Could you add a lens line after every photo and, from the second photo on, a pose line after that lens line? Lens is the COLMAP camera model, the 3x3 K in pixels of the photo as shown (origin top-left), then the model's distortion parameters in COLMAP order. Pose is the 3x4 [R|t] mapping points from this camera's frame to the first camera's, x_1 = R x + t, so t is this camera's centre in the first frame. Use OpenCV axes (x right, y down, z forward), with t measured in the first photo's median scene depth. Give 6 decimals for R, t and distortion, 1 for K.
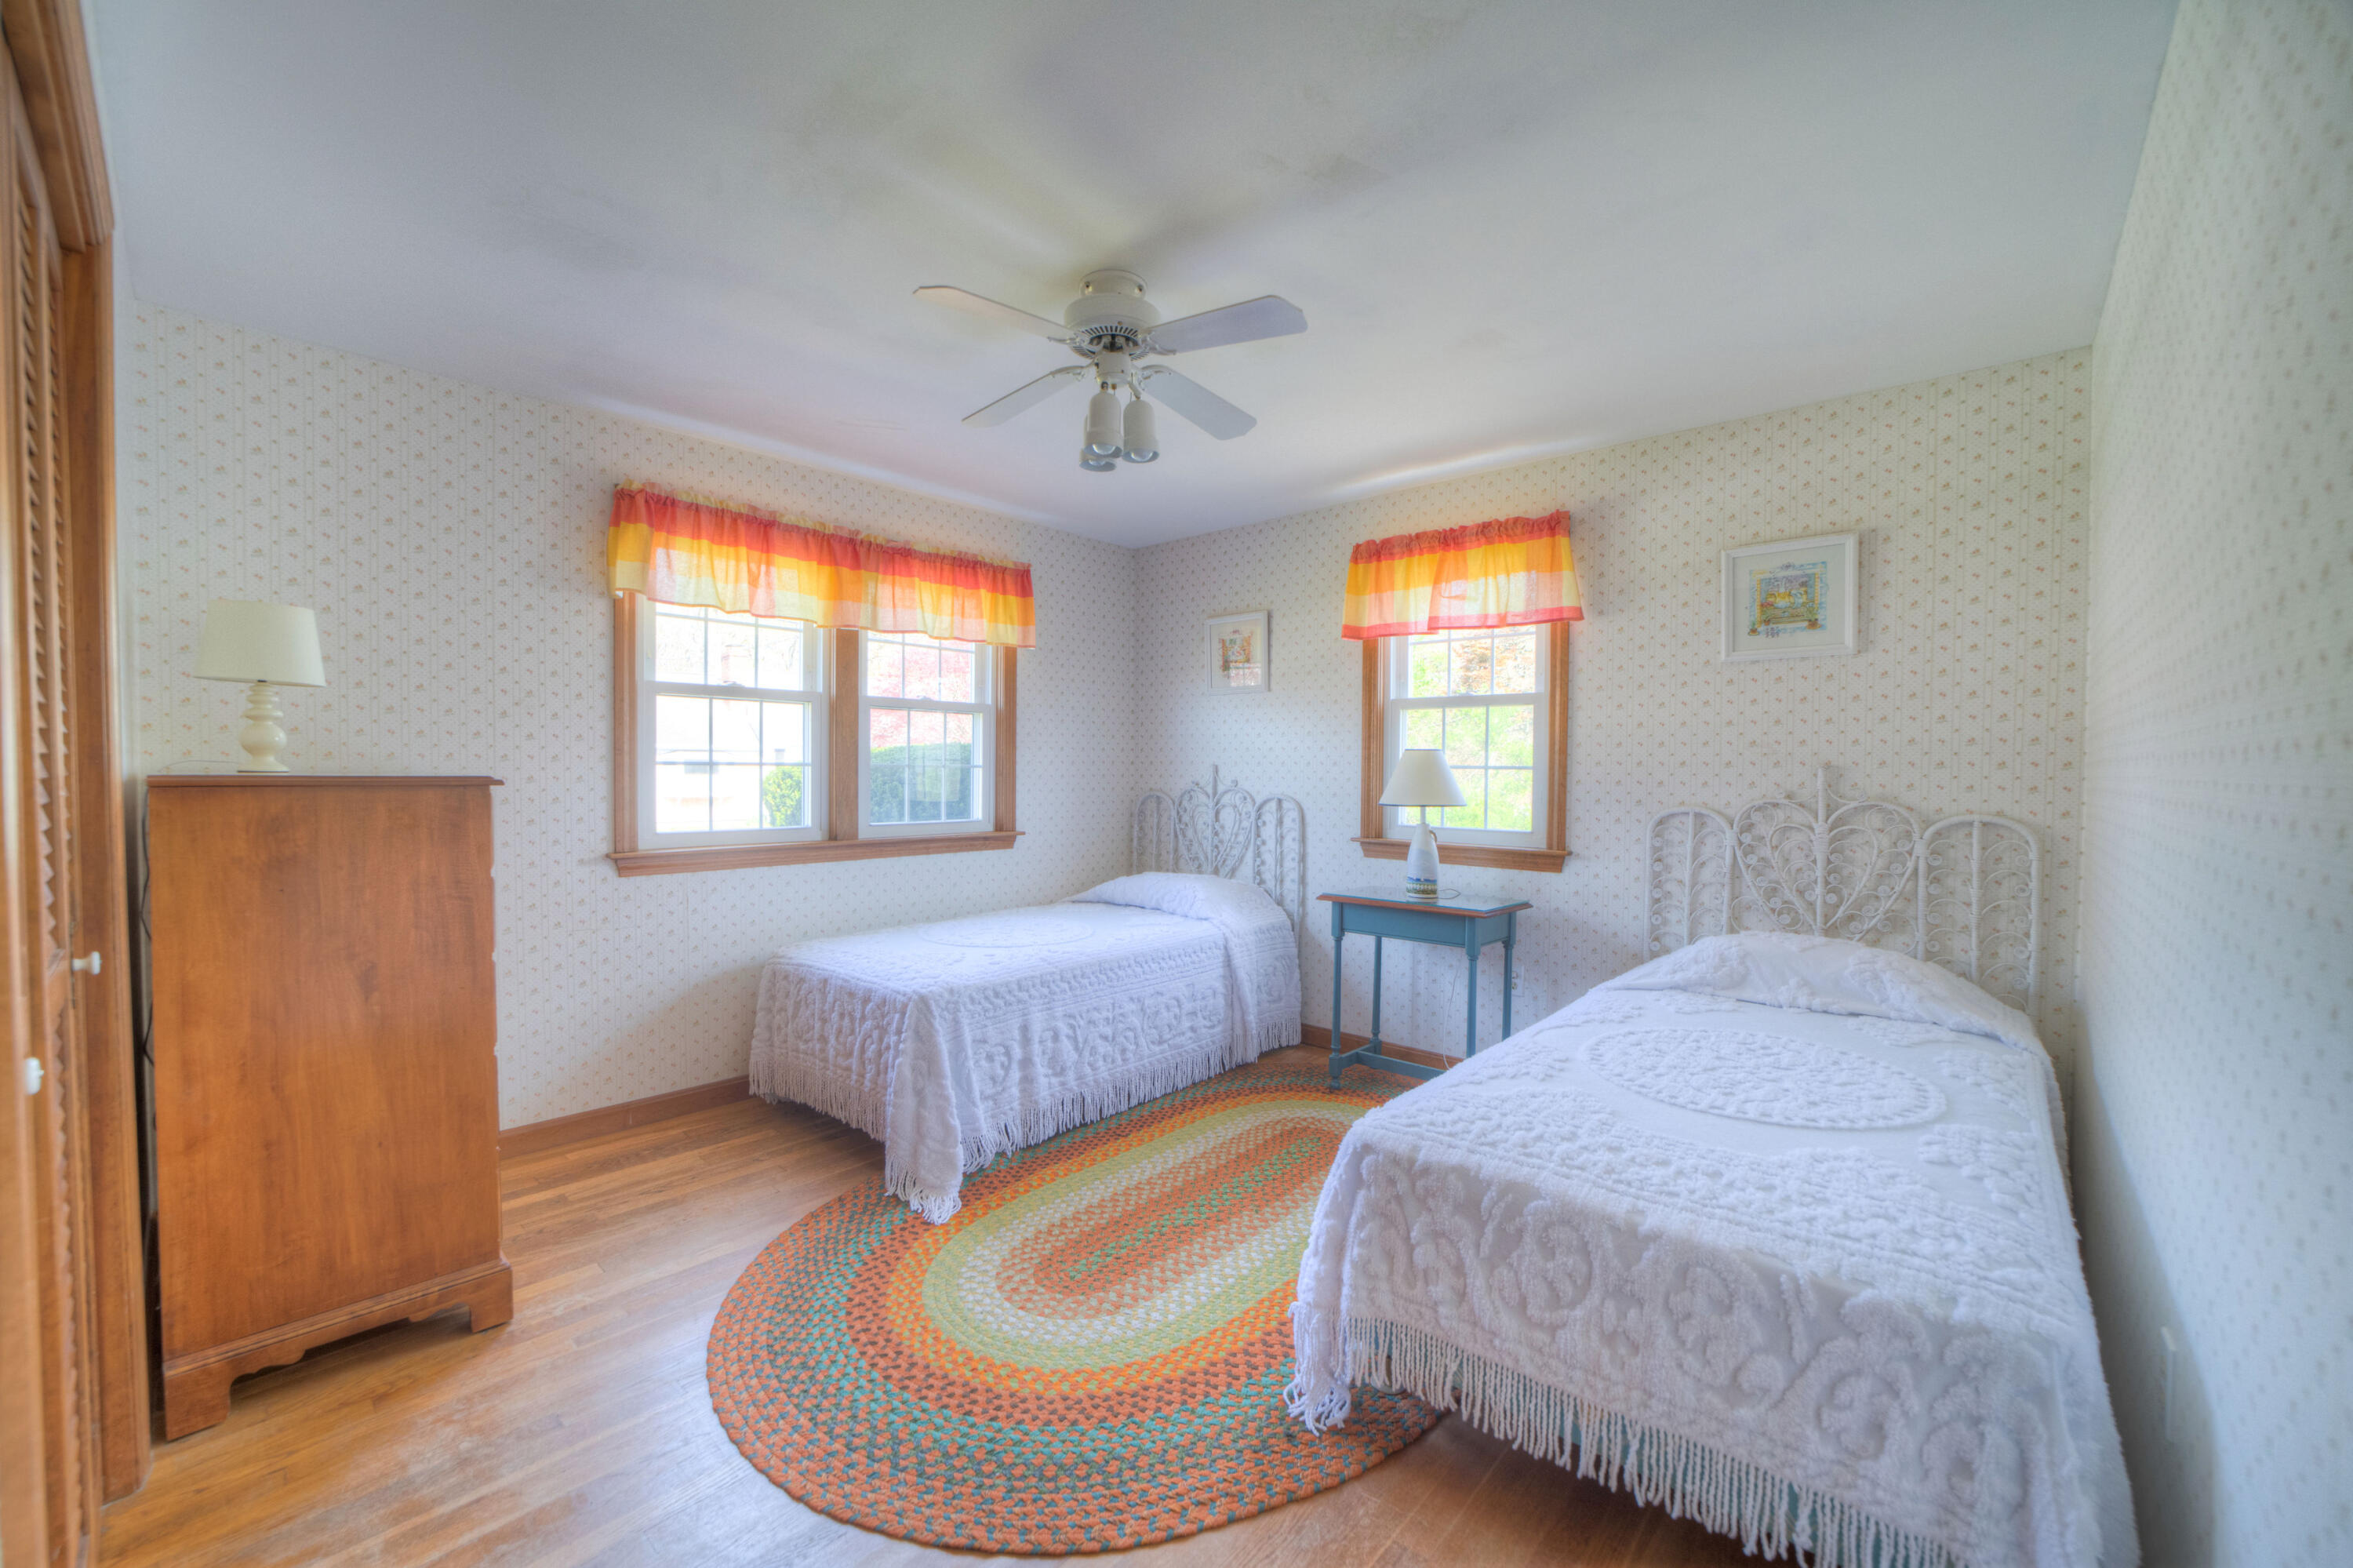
lens RADIAL K [[919.3, 0, 1180.1], [0, 919.3, 791.3], [0, 0, 1]] dist [-0.036806, 0.009091]
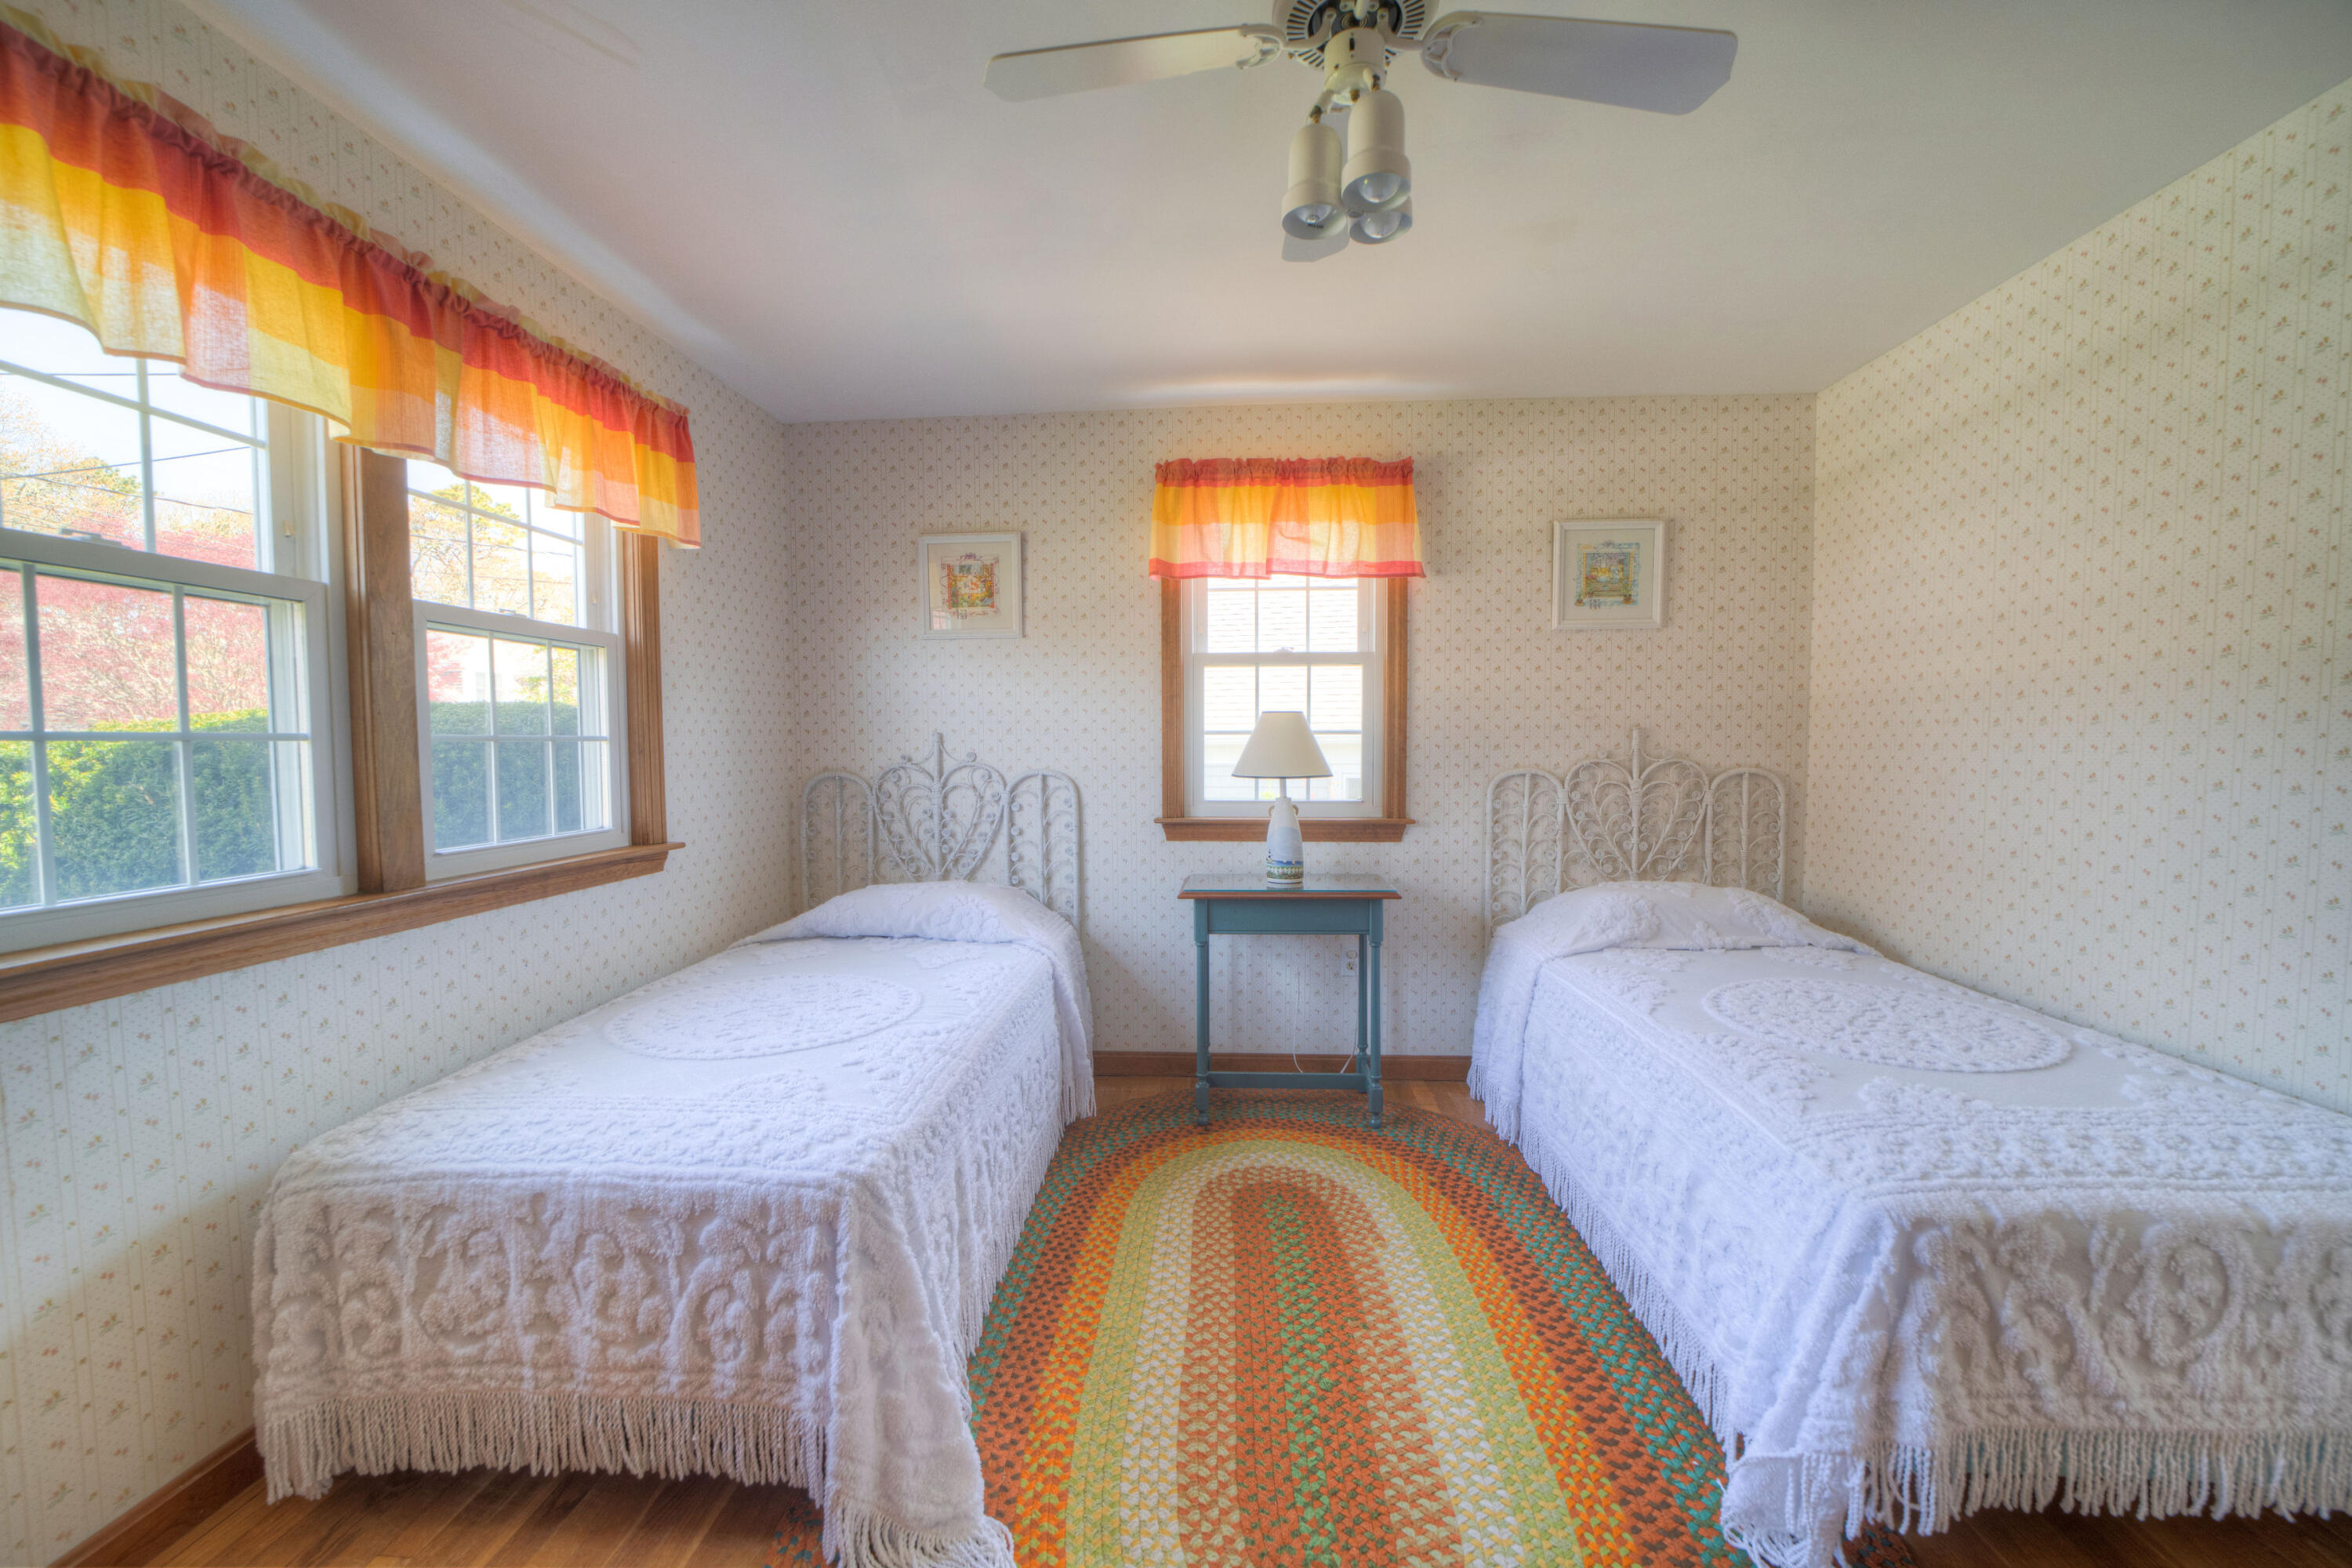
lens RADIAL K [[918.9, 0, 1179.6], [0, 918.9, 791.3], [0, 0, 1]] dist [-0.036806, 0.009091]
pose [[0.788221, -0.045959, 0.613674, -0.364891], [0.026279, 0.998812, 0.041048, -0.009553], [-0.614831, -0.016228, 0.788492, 0.397507]]
